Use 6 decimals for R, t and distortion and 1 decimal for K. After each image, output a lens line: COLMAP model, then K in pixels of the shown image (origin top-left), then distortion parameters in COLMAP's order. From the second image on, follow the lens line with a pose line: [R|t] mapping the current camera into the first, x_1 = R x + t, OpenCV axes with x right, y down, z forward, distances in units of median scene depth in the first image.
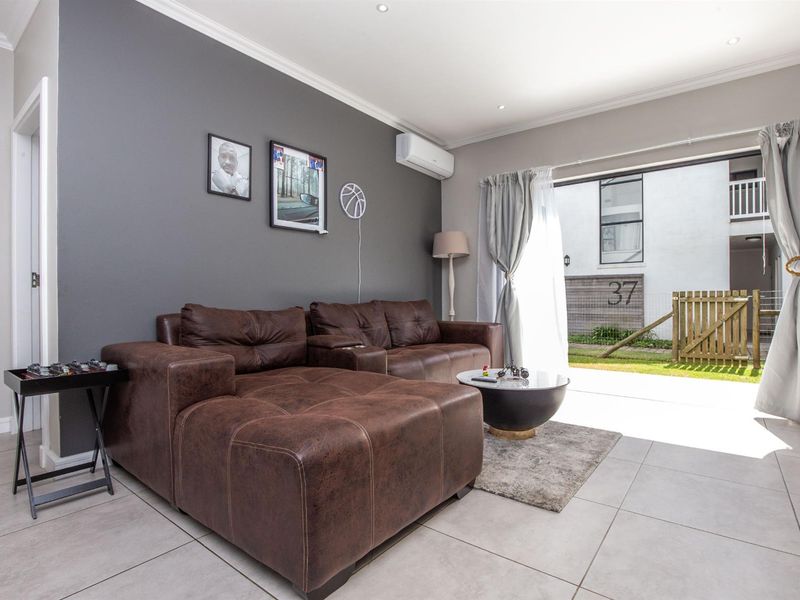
lens RADIAL K [[418.6, 0, 407.9], [0, 418.6, 300.4], [0, 0, 1]] dist [-0.030925, 0.001105]
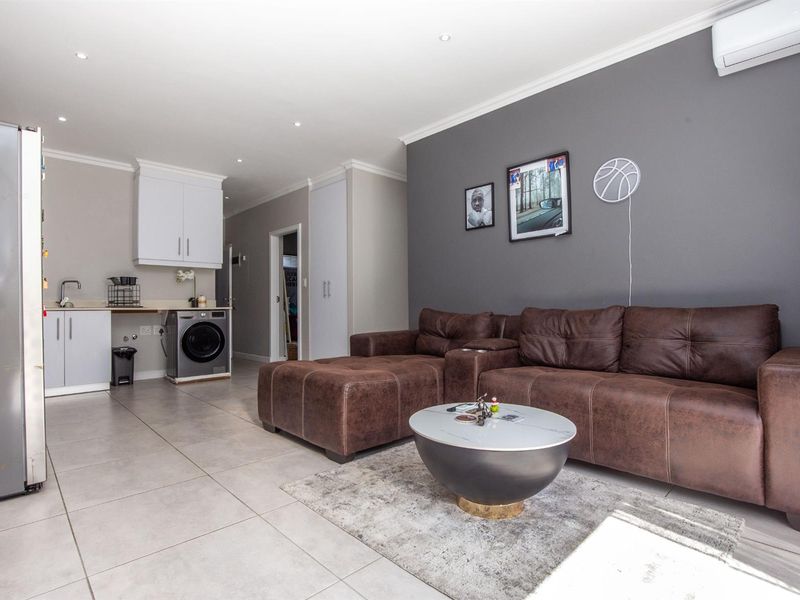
lens RADIAL K [[415.7, 0, 408.0], [0, 415.7, 300.9], [0, 0, 1]] dist [-0.036023, 0.005662]
pose [[-0.133056, -0.007349, -0.991081, 0.721042], [0.005342, 0.999953, -0.008132, -0.005136], [0.991094, -0.006377, -0.133011, 0.738360]]
